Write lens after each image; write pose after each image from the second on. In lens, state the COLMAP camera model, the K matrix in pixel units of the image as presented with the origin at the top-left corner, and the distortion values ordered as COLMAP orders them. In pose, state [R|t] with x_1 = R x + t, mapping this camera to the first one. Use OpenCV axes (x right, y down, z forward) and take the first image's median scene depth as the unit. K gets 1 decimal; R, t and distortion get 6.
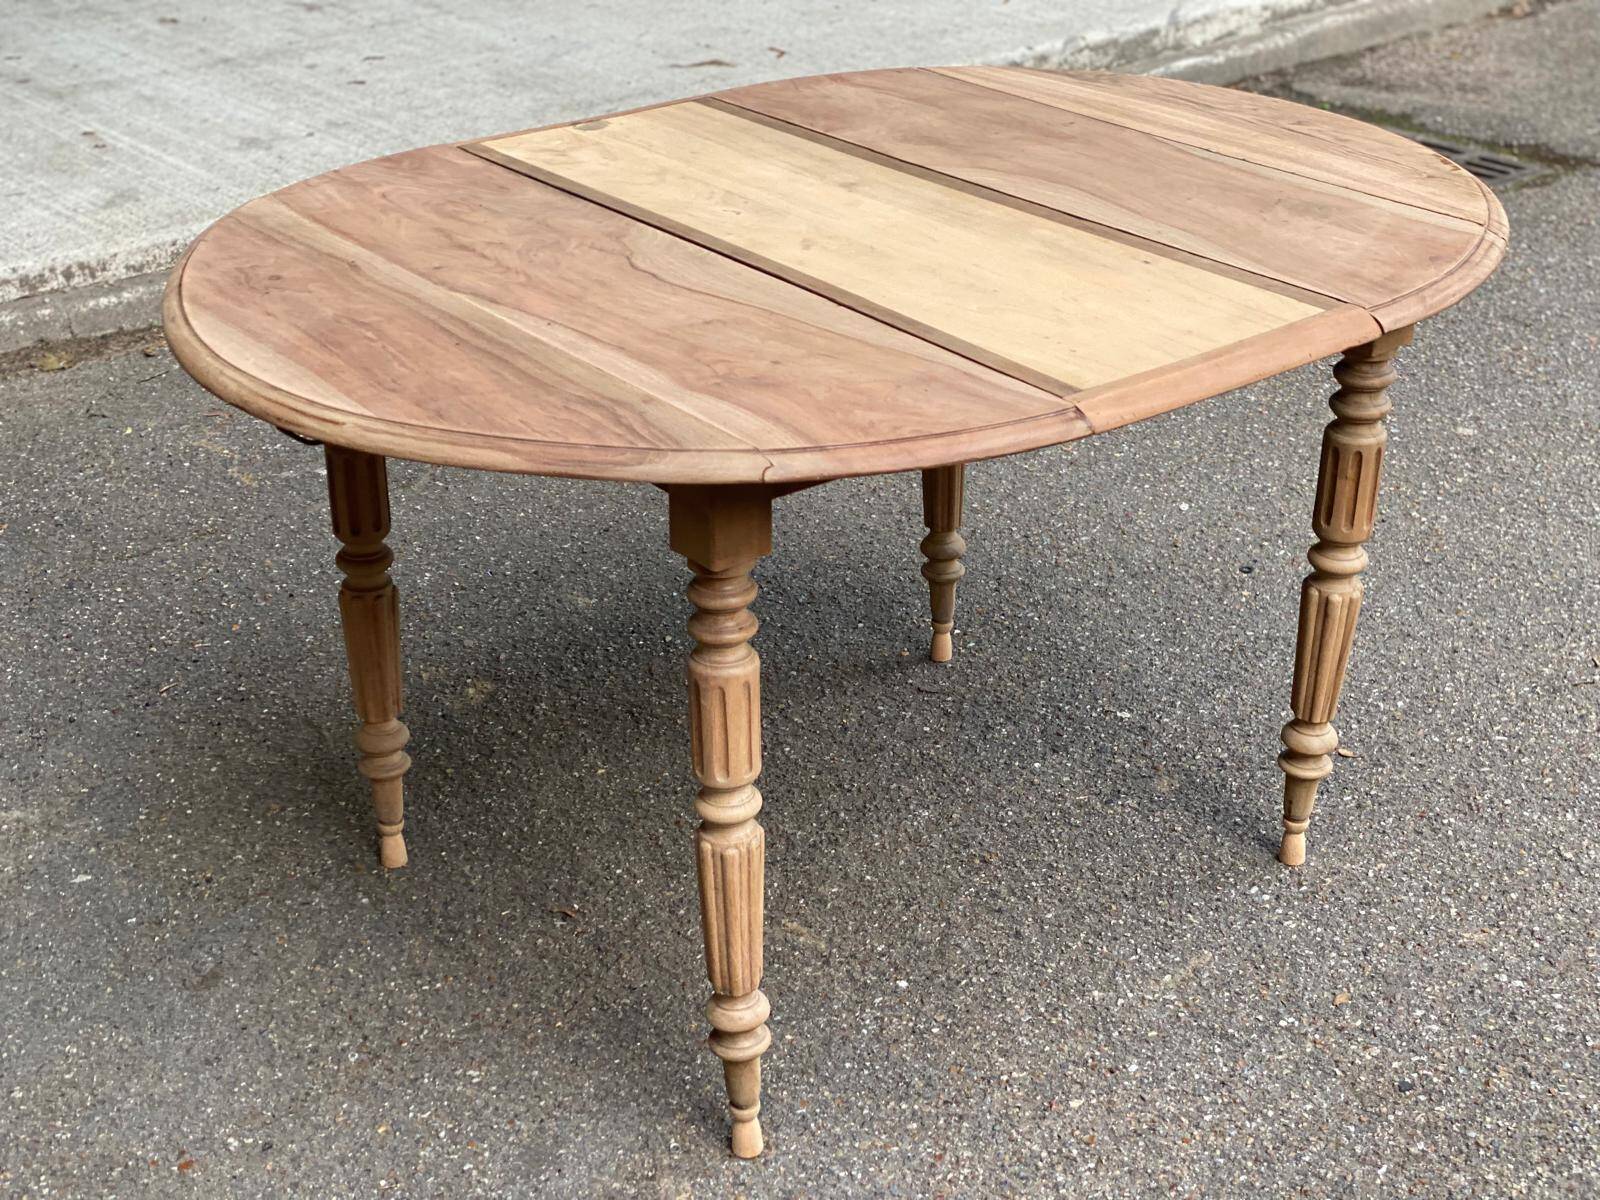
lens RADIAL K [[2379.8, 0, 802.8], [0, 2379.8, 618.6], [0, 0, 1]] dist [0.144745, -0.064496]
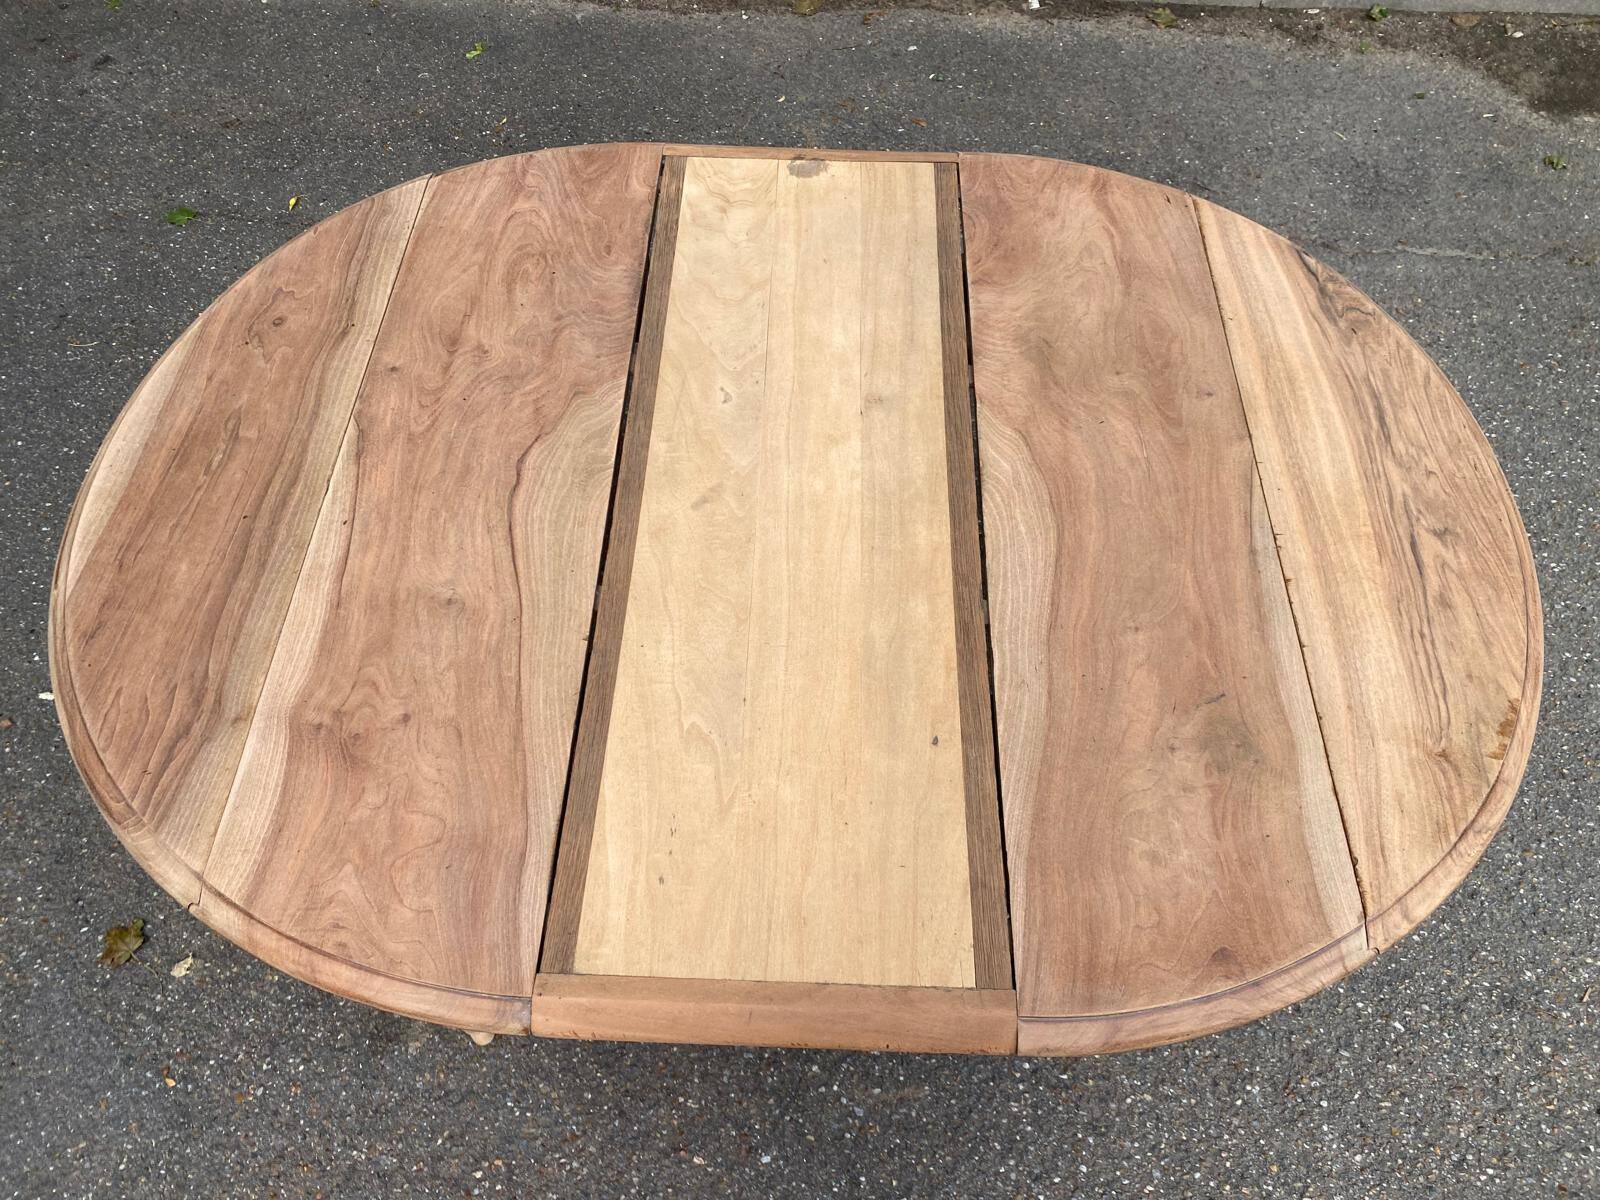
lens RADIAL K [[1227.4, 0, 788.5], [0, 1227.4, 608.3], [0, 0, 1]] dist [0.003886, 0.001063]
pose [[0.766417, 0.534869, -0.355696, 0.216873], [-0.294780, 0.784866, 0.545060, -0.382063], [0.570709, -0.312891, 0.759204, 0.599930]]
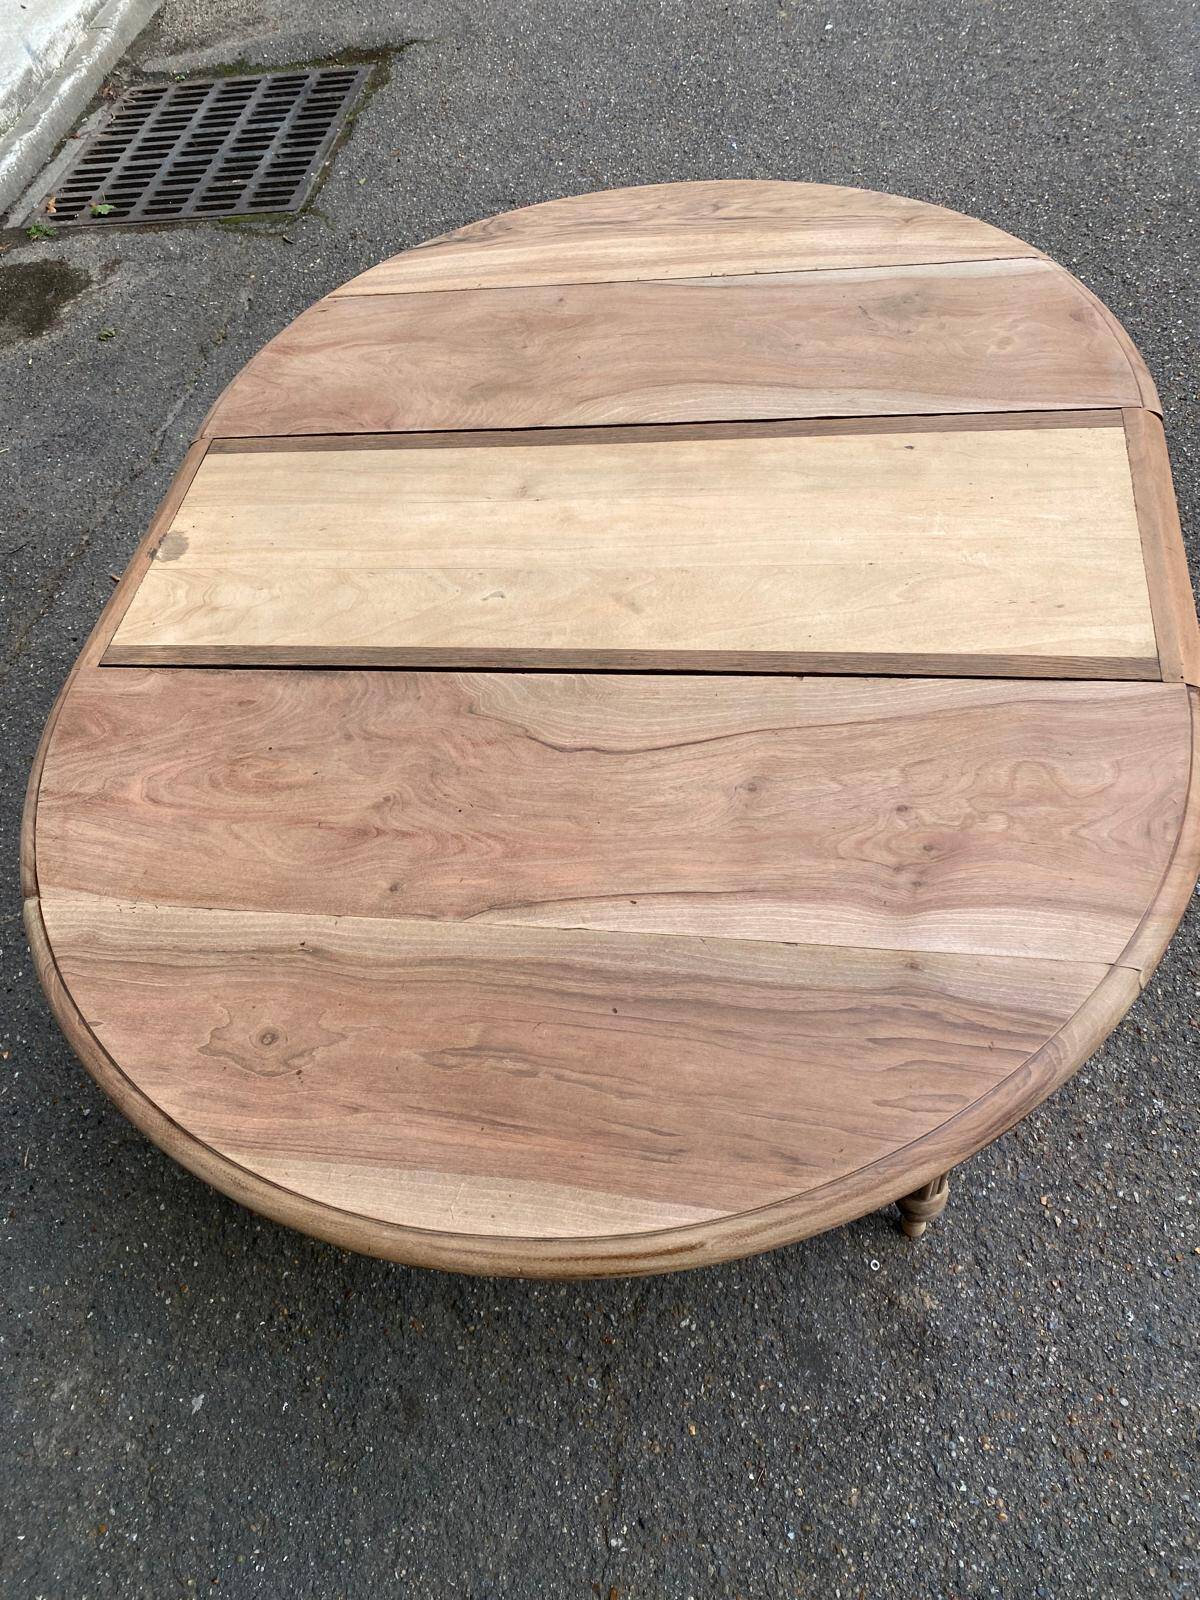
lens RADIAL K [[1224.6, 0, 593.2], [0, 1224.6, 774.4], [0, 0, 1]] dist [0.013905, -0.011075]
pose [[0.718161, -0.609794, 0.335255, -0.205381], [0.433455, 0.768894, 0.470021, -0.324665], [-0.544391, -0.192233, 0.816508, 0.565367]]
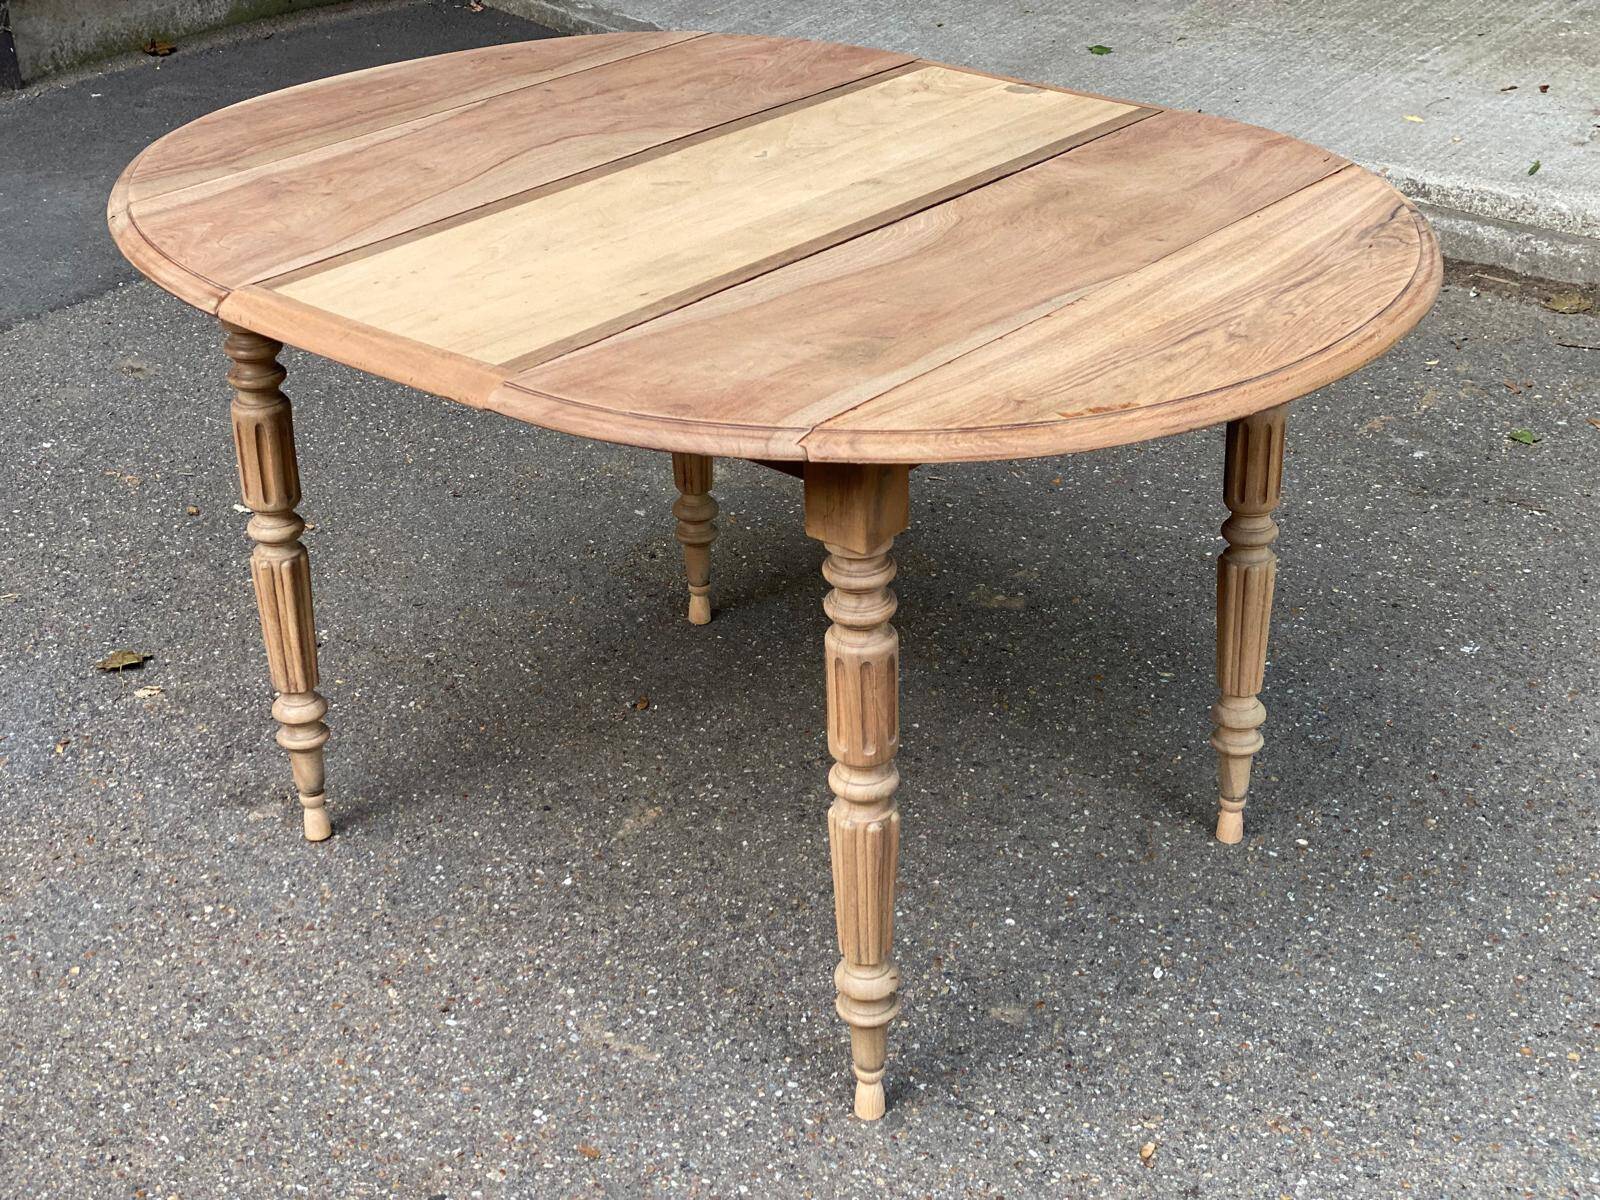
lens RADIAL K [[2374.6, 0, 796.6], [0, 2374.6, 577.3], [0, 0, 1]] dist [0.209643, -0.553293]
pose [[0.202372, 0.449807, -0.869896, 0.947494], [-0.427879, 0.839617, 0.334609, -0.366116], [0.880889, 0.304495, 0.362378, 0.690522]]
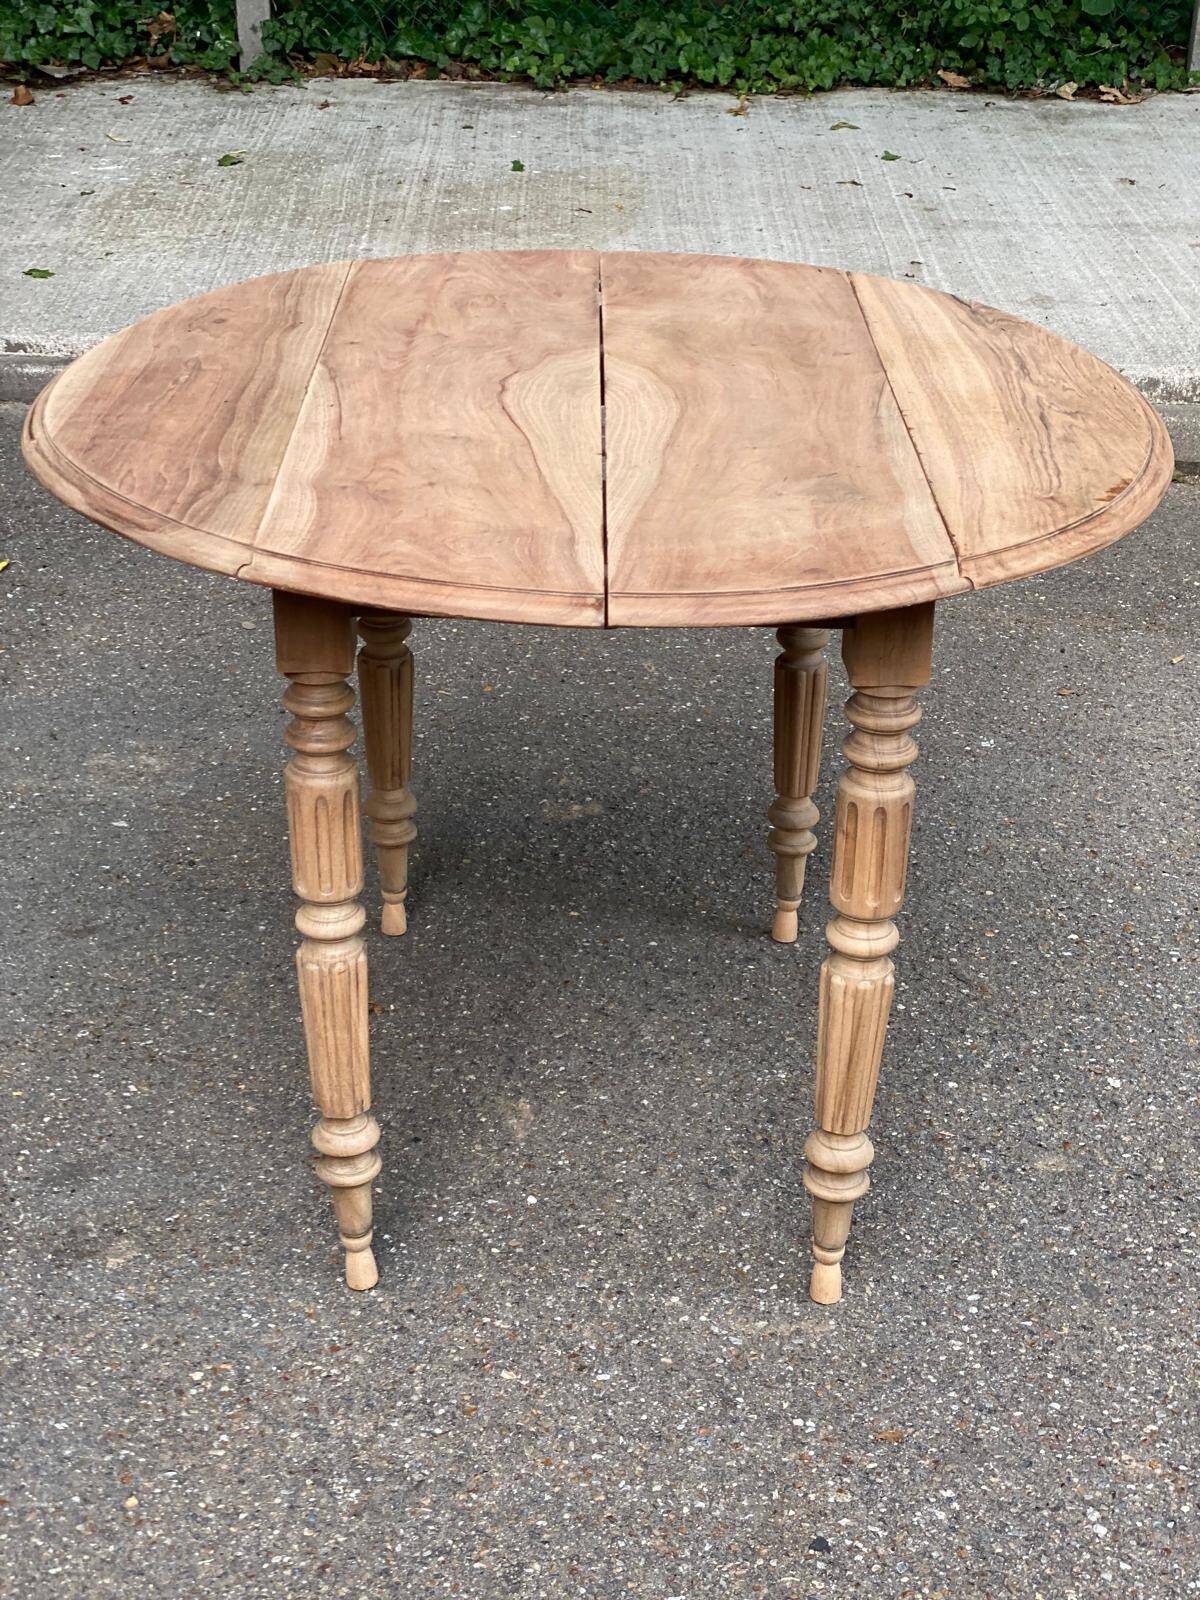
lens RADIAL K [[2374.6, 0, 600.0], [0, 2374.6, 800.0], [0, 0, 1]] dist [0.209643, -0.553293]
pose [[0.744036, 0.322463, -0.585174, 0.574490], [-0.324376, 0.940019, 0.105565, -0.103422], [0.584116, 0.111272, 0.804007, 0.260192]]
